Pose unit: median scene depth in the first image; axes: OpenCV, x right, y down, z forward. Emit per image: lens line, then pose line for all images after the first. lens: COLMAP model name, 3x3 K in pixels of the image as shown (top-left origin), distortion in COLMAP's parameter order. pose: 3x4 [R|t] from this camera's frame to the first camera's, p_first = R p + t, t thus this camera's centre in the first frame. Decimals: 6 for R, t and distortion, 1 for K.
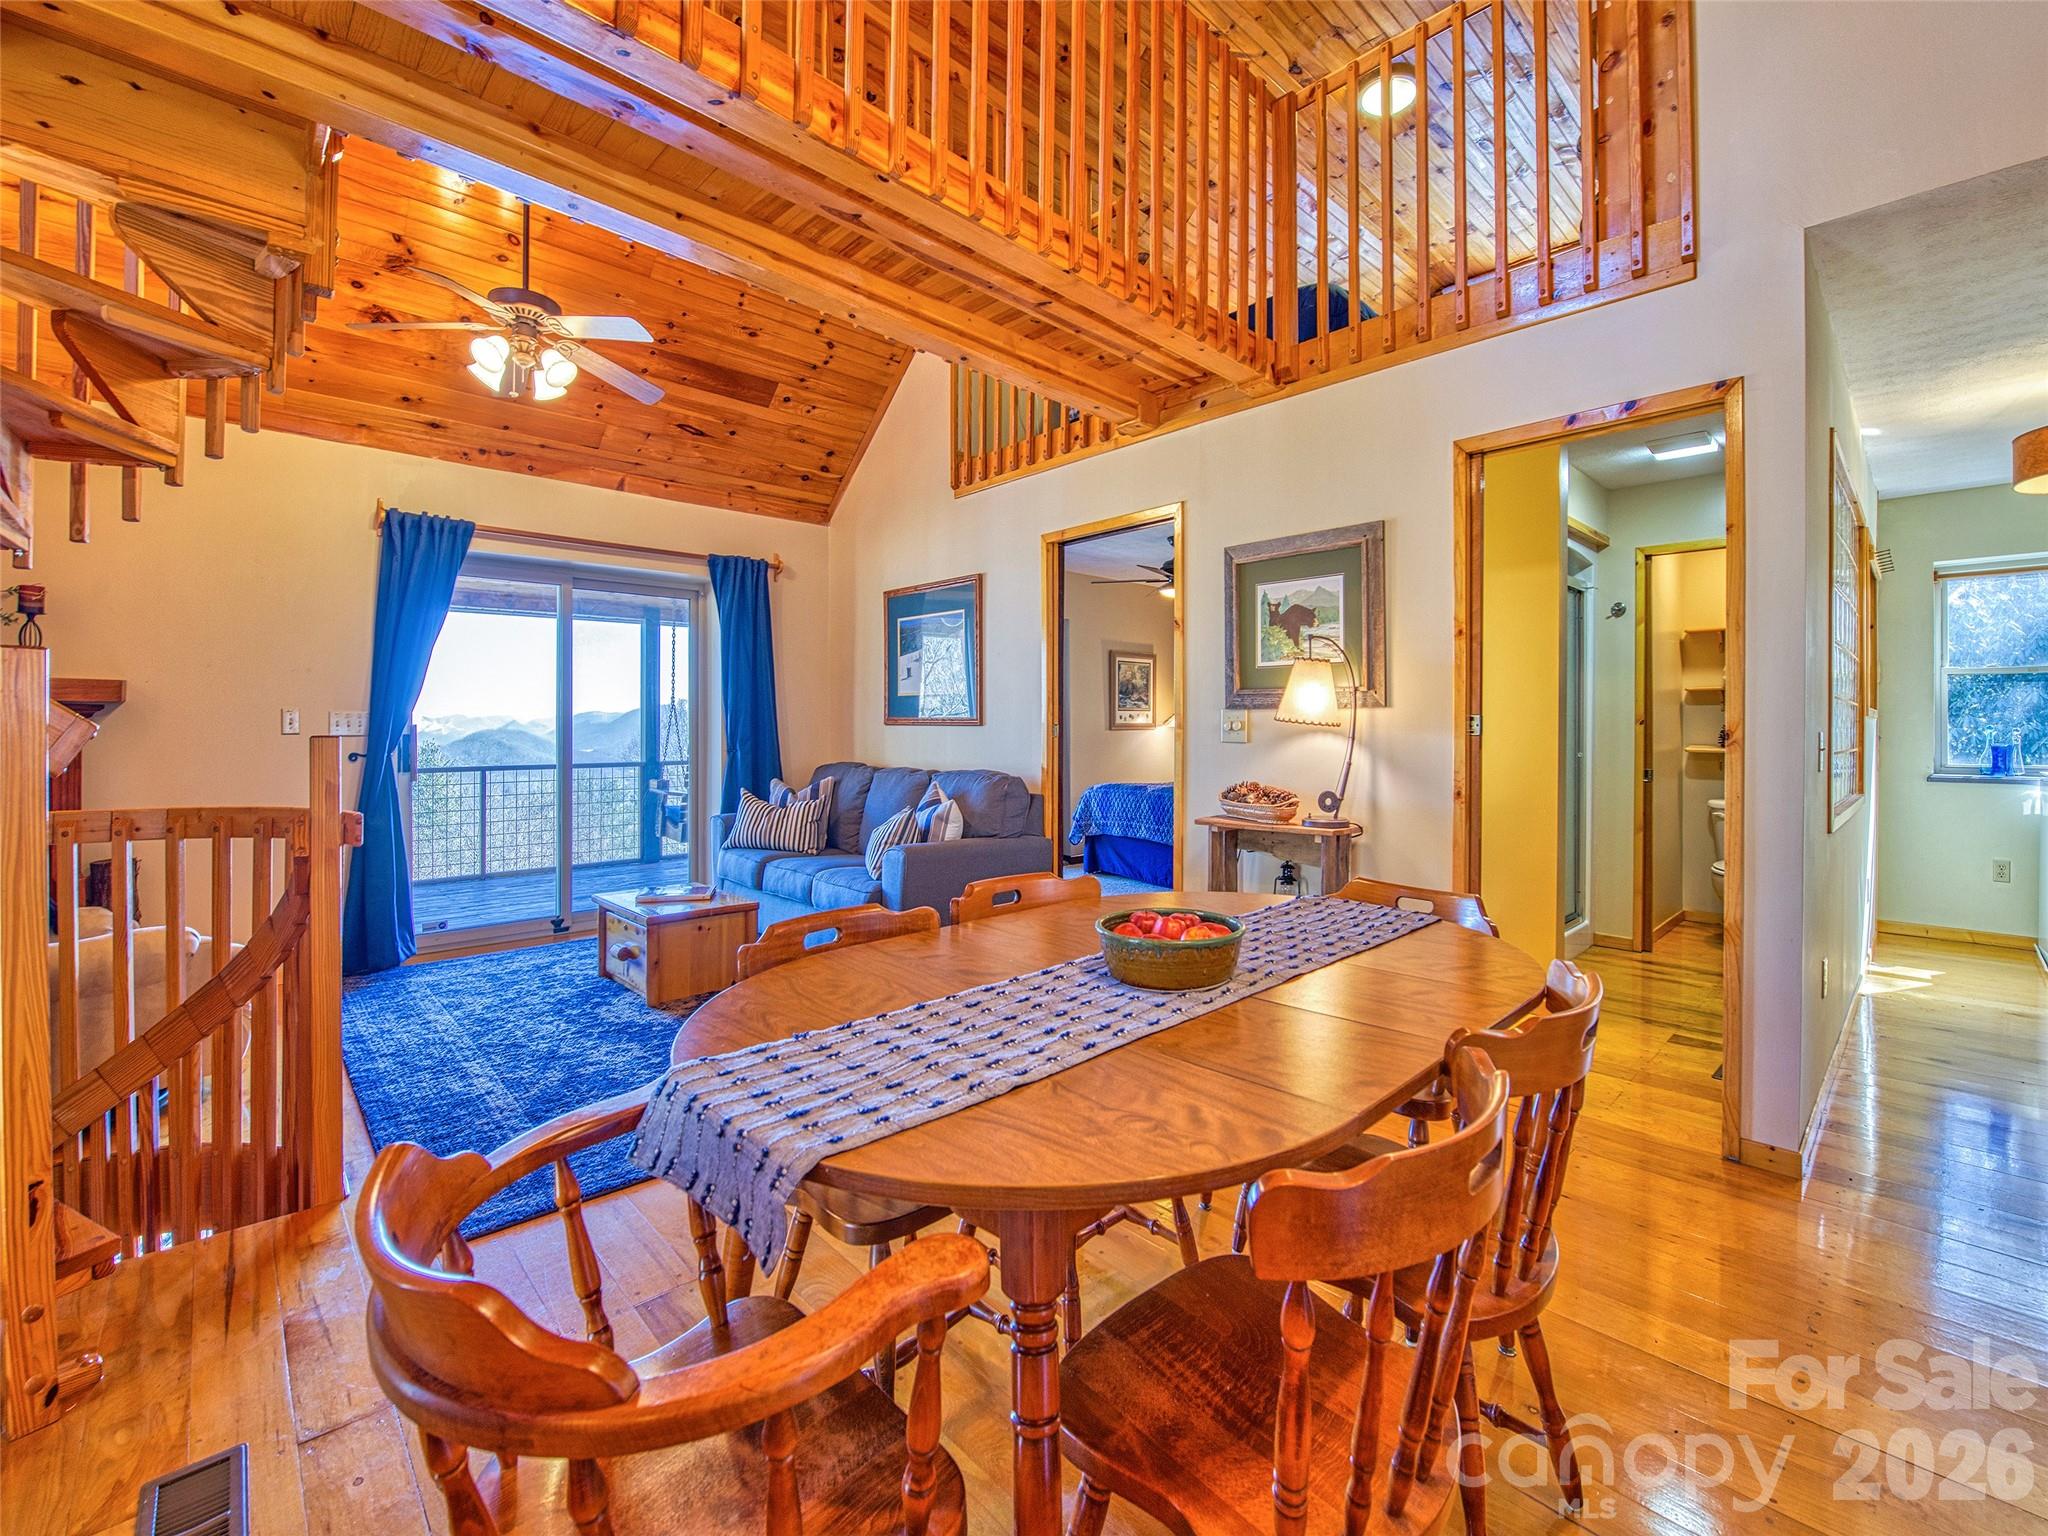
lens RADIAL K [[870.1, 0, 1051.5], [0, 870.1, 724.2], [0, 0, 1]] dist [-0.018705, 0.000287]
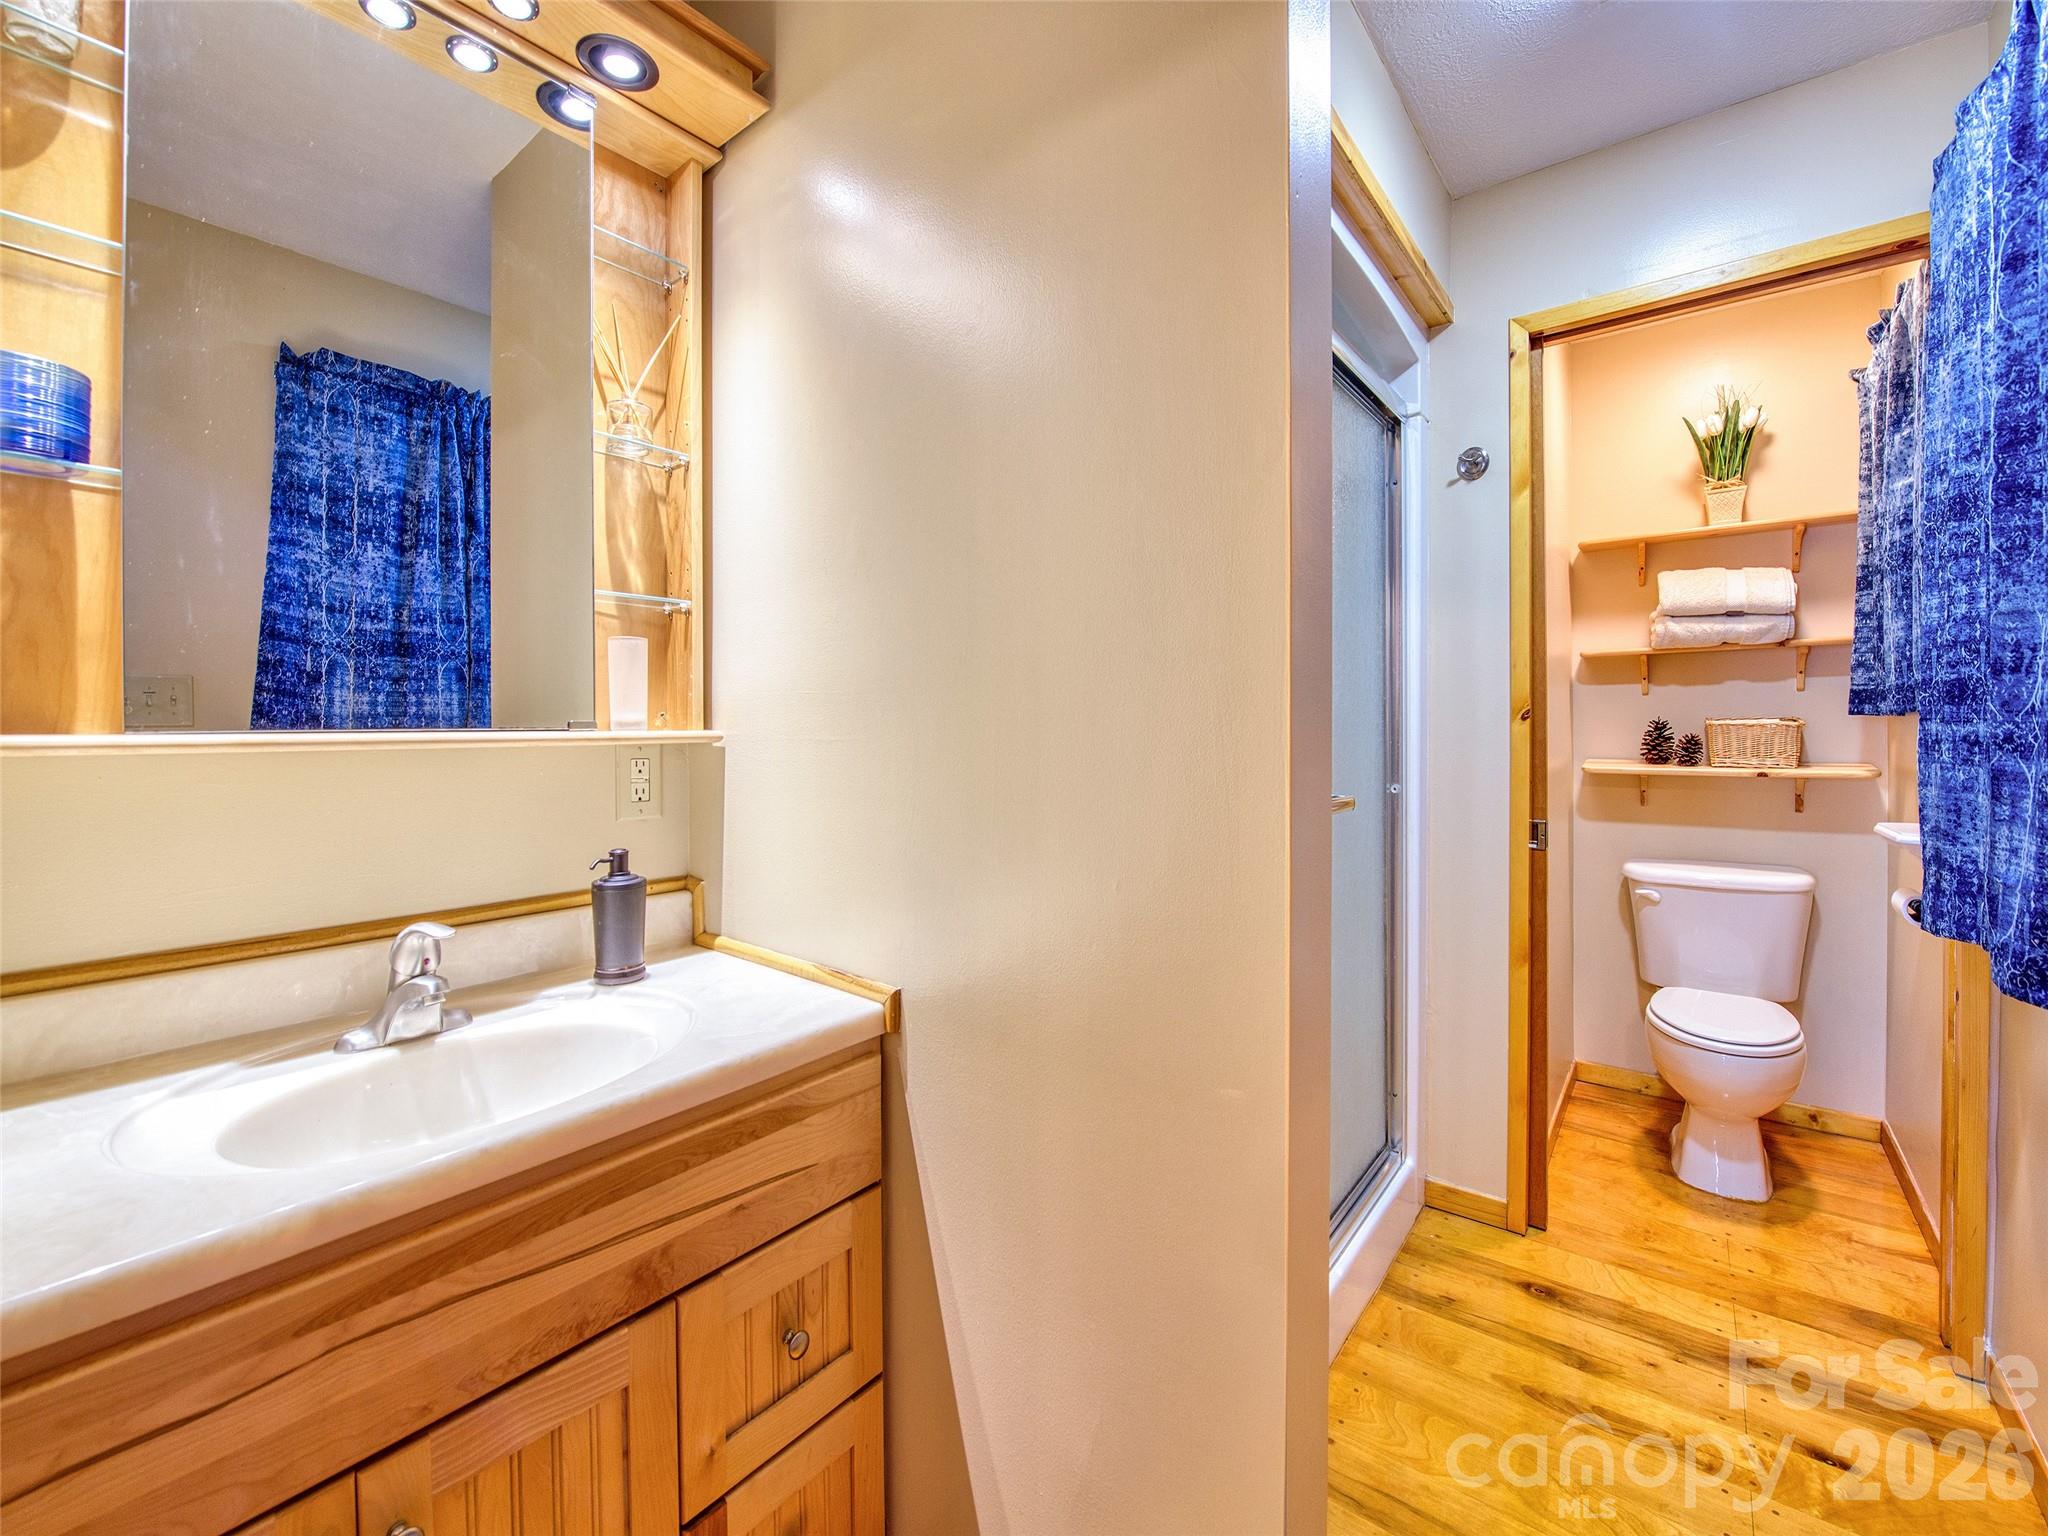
lens RADIAL K [[850.2, 0, 1033.6], [0, 850.2, 735.6], [0, 0, 1]] dist [-0.002172, -0.007376]
pose [[0.989764, -0.011892, 0.142218, 0.368722], [0.010478, 0.999888, 0.010690, 0.000699], [-0.142330, -0.009090, 0.989778, 0.598339]]
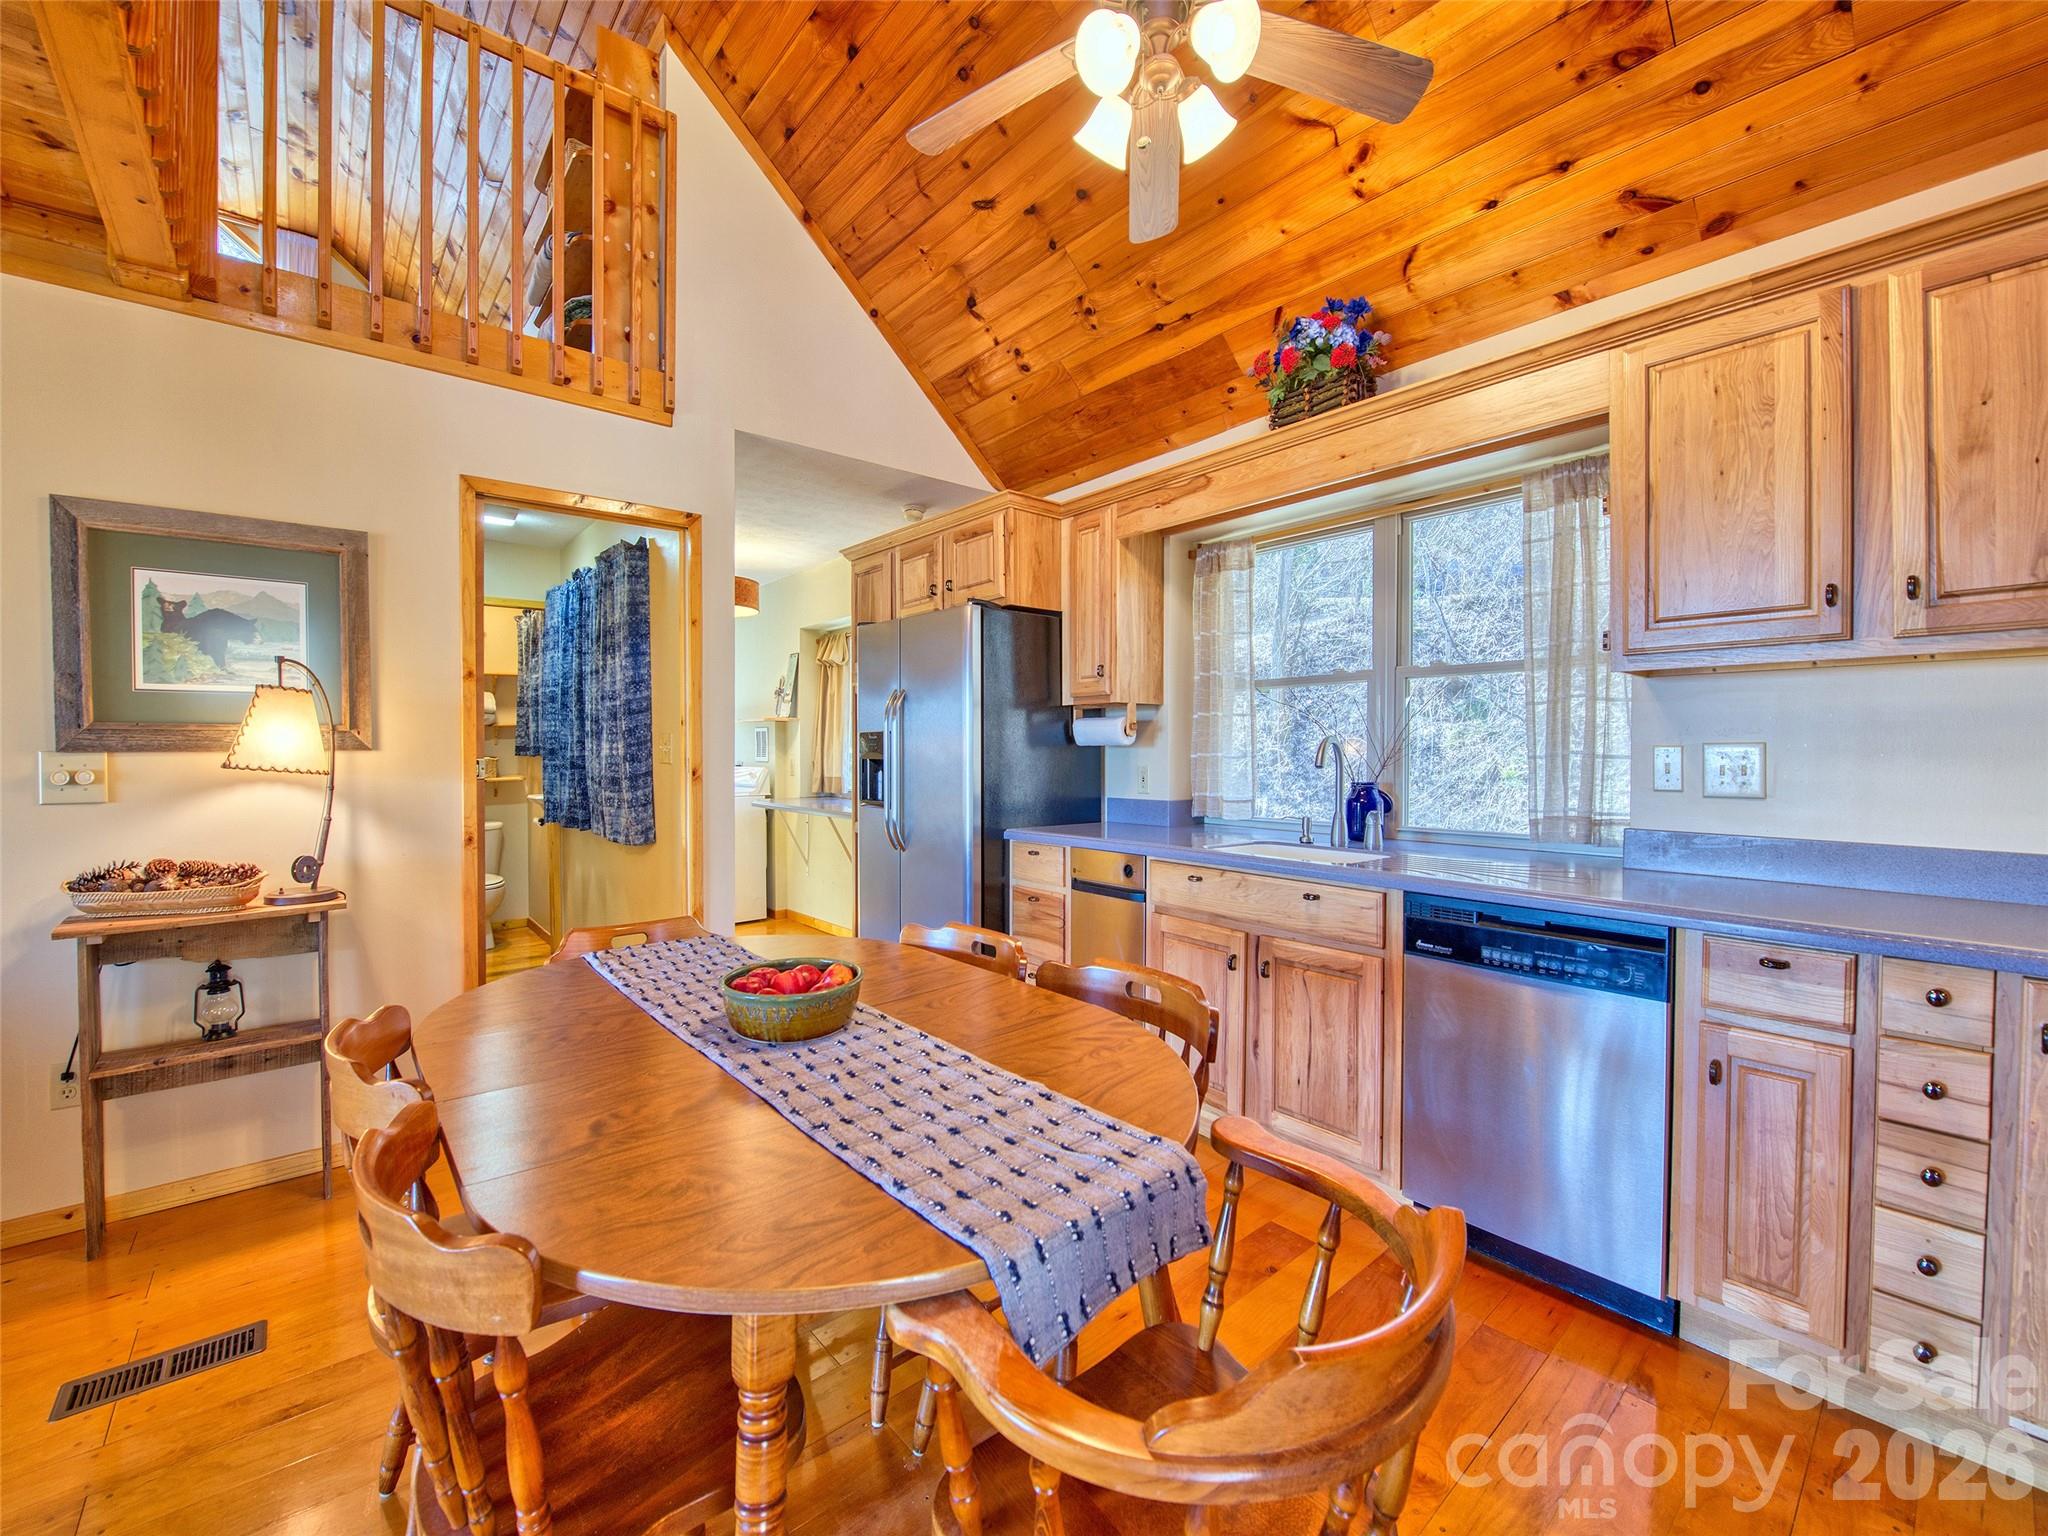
lens RADIAL K [[832.8, 0, 1015.9], [0, 832.8, 758.0], [0, 0, 1]] dist [-0.018081, -0.000548]
pose [[0.070989, -0.015652, 0.997354, -0.252975], [0.002464, 0.999877, 0.015516, -0.014915], [-0.997474, 0.001356, 0.071019, 0.196260]]
